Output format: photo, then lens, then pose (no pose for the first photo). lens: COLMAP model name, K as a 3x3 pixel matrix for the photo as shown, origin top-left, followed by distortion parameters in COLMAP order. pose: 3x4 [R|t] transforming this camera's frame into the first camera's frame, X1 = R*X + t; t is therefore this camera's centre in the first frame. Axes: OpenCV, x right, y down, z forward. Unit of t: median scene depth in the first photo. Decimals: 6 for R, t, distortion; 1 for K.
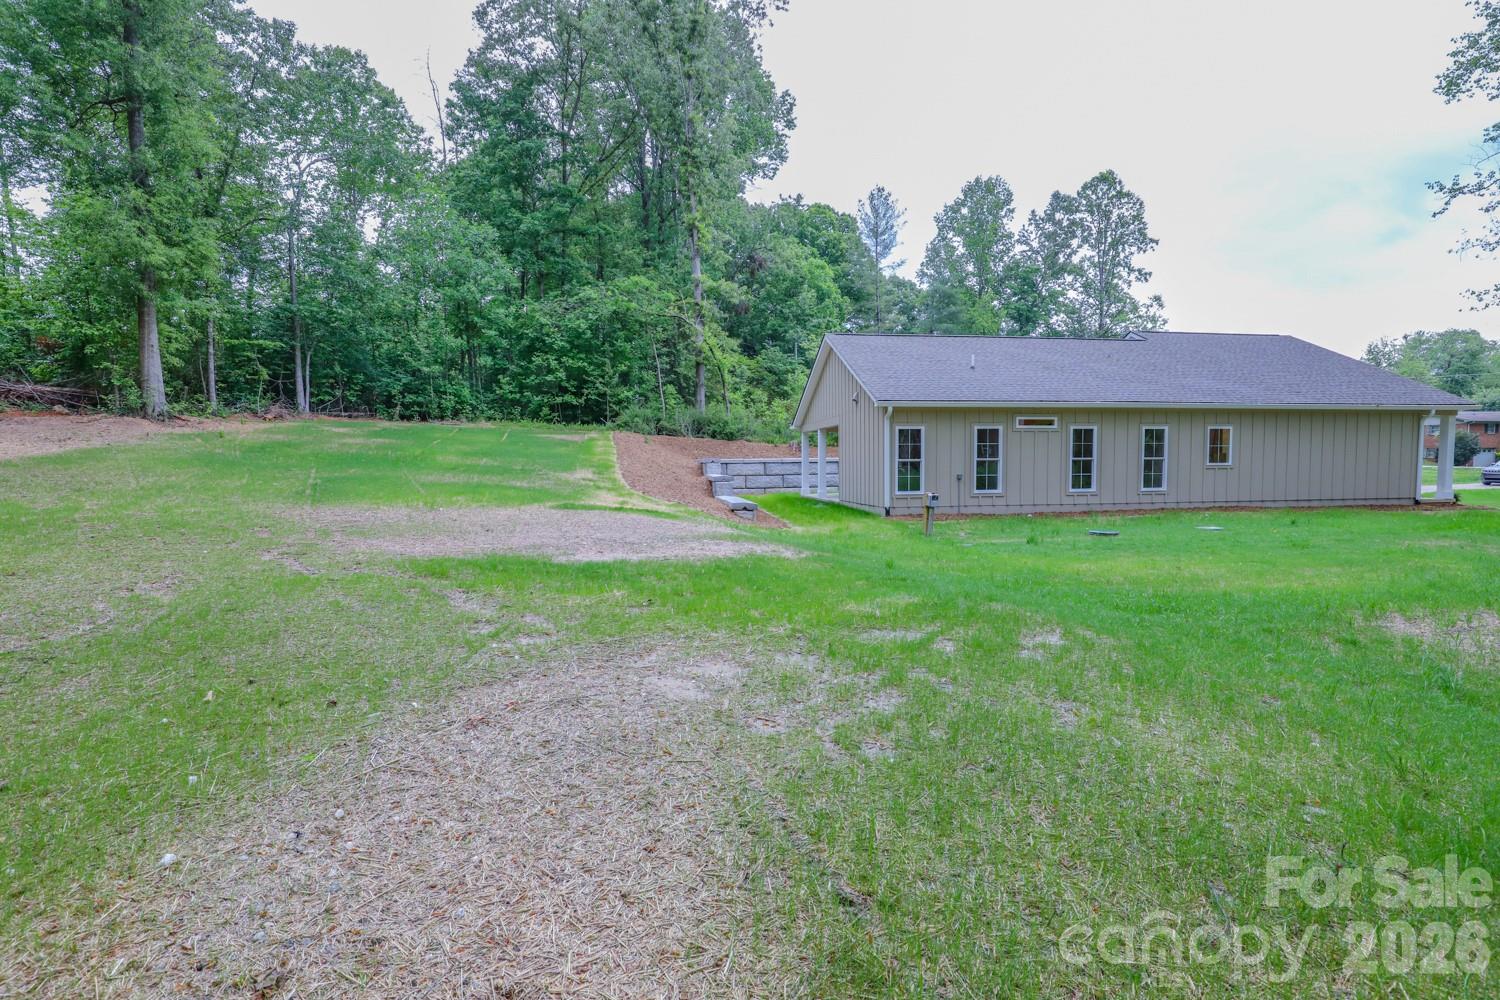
lens RADIAL K [[684.6, 0, 747.7], [0, 684.6, 508.7], [0, 0, 1]] dist [-0.037229, 0.007895]
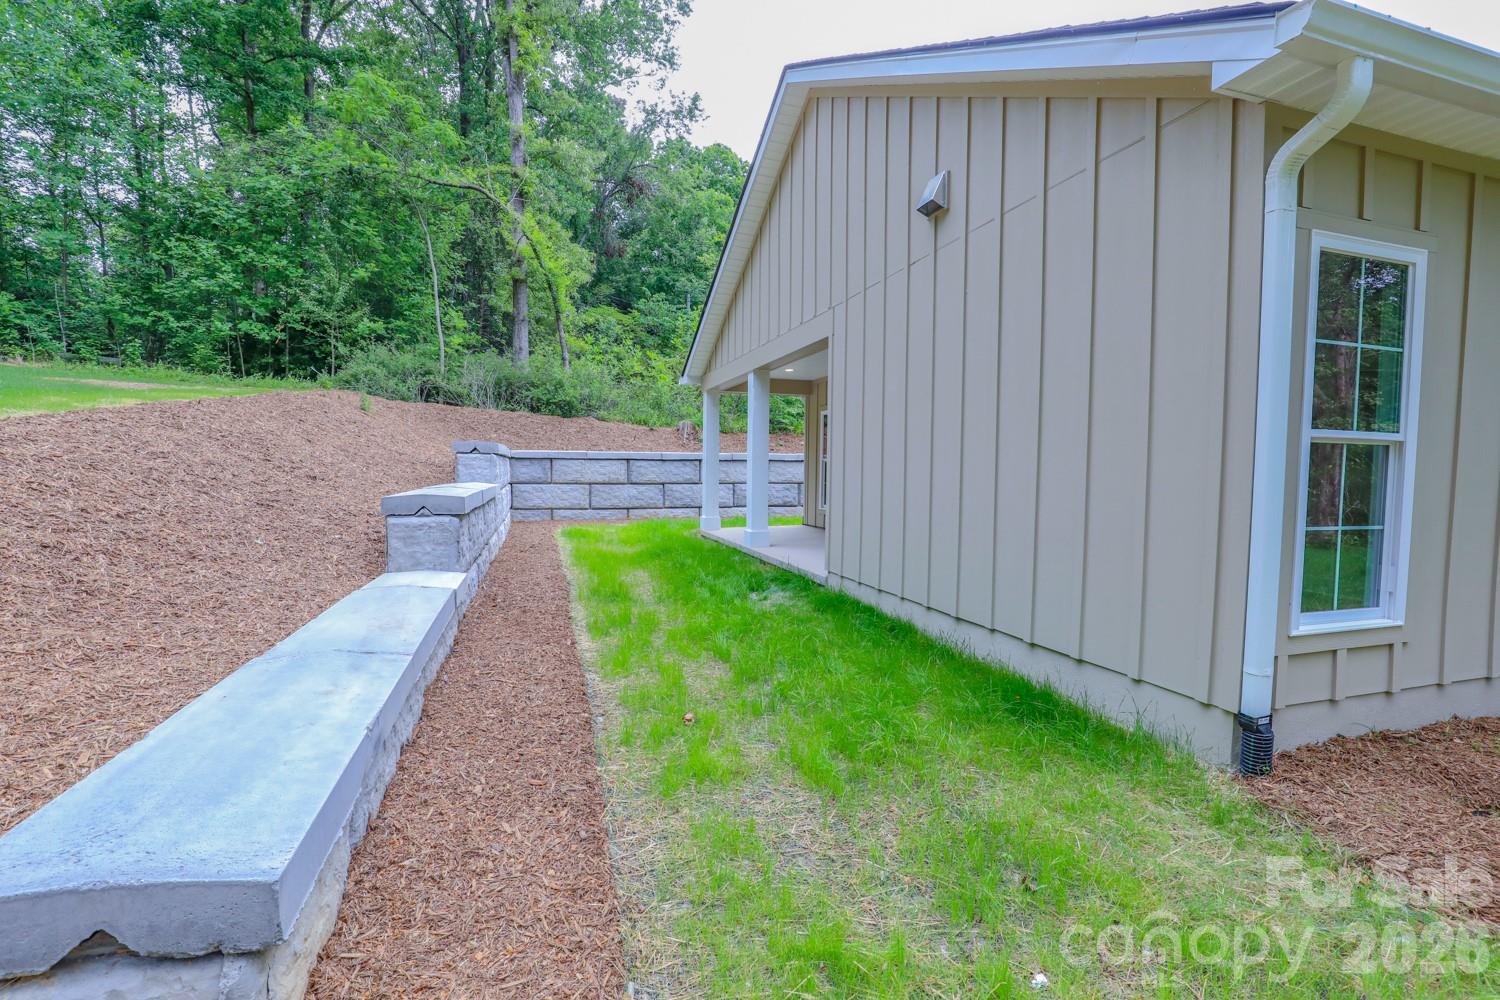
lens RADIAL K [[684.6, 0, 756.2], [0, 684.6, 509.3], [0, 0, 1]] dist [-0.037229, 0.007895]
pose [[0.984801, 0.009643, 0.173419, 0.028373], [-0.008959, 0.999949, -0.004726, -0.025793], [-0.173456, 0.003100, 0.984837, 0.440395]]
